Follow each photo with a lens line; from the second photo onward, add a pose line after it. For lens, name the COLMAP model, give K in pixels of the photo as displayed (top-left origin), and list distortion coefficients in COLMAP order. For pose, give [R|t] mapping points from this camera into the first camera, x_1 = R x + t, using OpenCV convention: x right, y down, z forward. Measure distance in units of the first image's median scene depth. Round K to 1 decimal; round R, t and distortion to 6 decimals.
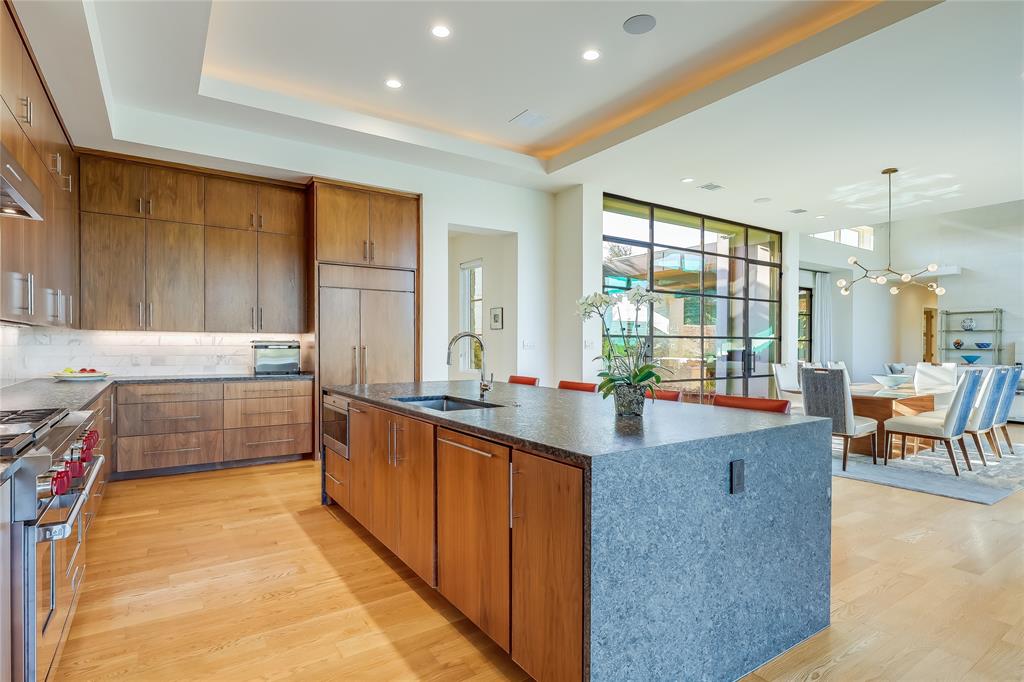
lens RADIAL K [[488.2, 0, 512.0], [0, 488.2, 341.0], [0, 0, 1]] dist [-0.004270, -0.000140]
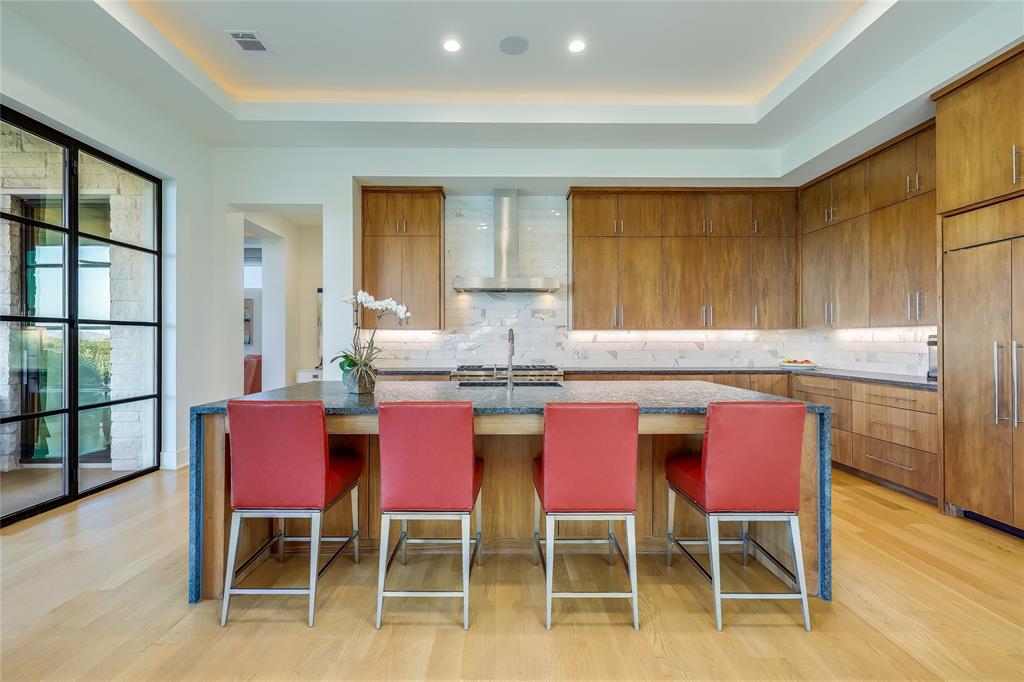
lens RADIAL K [[488.2, 0, 512.0], [0, 488.2, 341.0], [0, 0, 1]] dist [-0.004270, -0.000140]
pose [[-0.575109, -0.009706, -0.818019, 0.535693], [-0.001152, 0.999938, -0.011054, 0.019643], [0.818076, -0.005415, -0.575085, 1.006030]]
